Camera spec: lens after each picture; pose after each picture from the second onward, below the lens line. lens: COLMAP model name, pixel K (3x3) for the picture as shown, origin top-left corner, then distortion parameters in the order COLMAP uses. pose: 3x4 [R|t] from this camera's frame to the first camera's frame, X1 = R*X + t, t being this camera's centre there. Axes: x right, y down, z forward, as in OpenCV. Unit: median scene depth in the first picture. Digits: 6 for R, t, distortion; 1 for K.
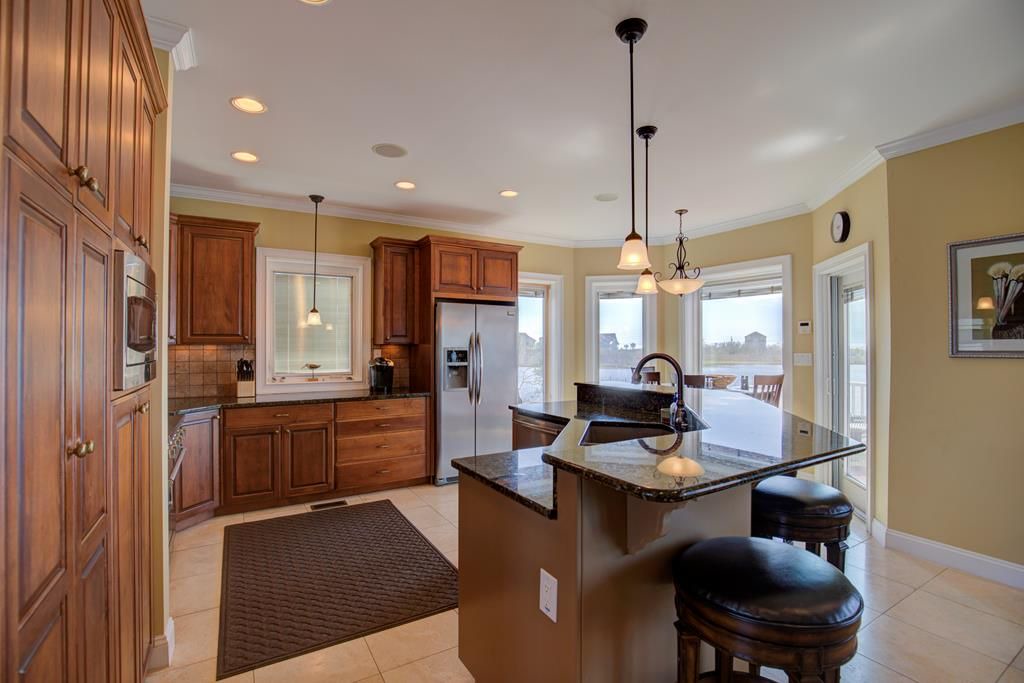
lens RADIAL K [[467.6, 0, 515.0], [0, 467.6, 341.5], [0, 0, 1]] dist [-0.030988, 0.004729]
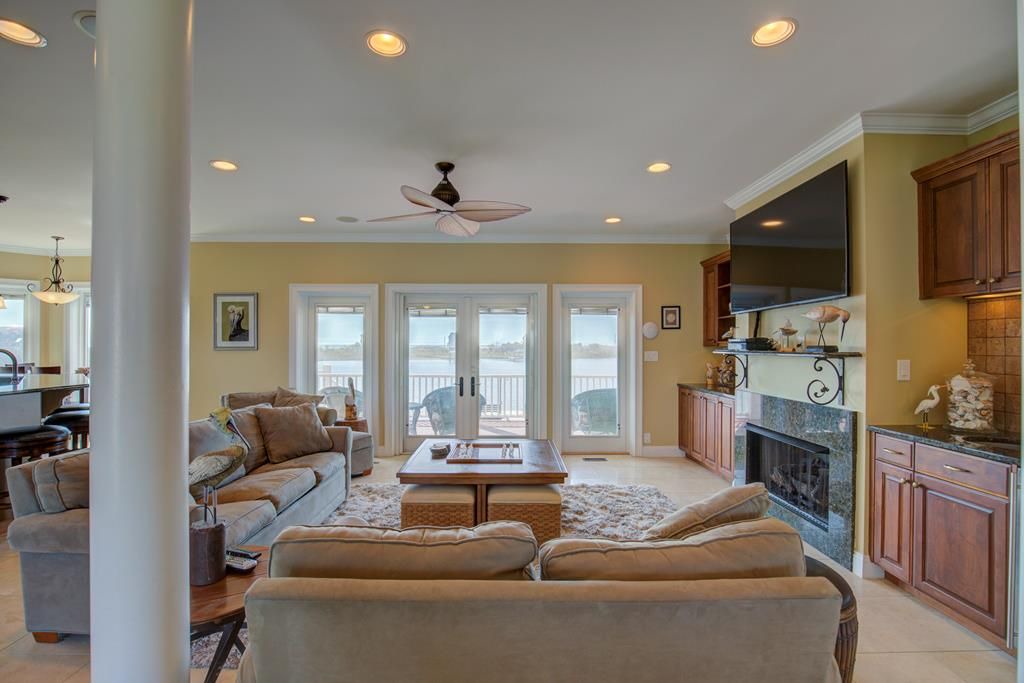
lens RADIAL K [[467.6, 0, 509.2], [0, 467.6, 340.8], [0, 0, 1]] dist [-0.030988, 0.004729]
pose [[0.521804, 0.004186, 0.853055, -0.087059], [-0.004839, 0.999986, -0.001947, -0.009309], [-0.853052, -0.003111, 0.521817, -1.145684]]
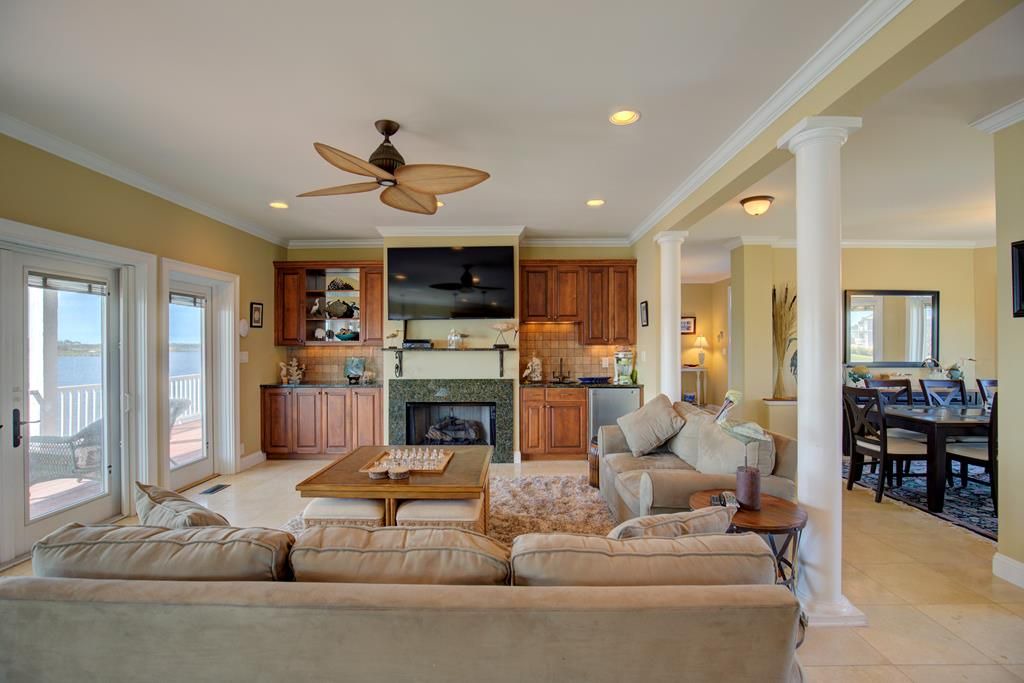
lens RADIAL K [[467.6, 0, 511.5], [0, 467.6, 342.6], [0, 0, 1]] dist [-0.030988, 0.004729]
pose [[-0.840430, -0.000969, 0.541920, 0.245081], [-0.004448, 0.999977, -0.005110, 0.002984], [-0.541902, -0.006705, -0.840415, 1.299965]]
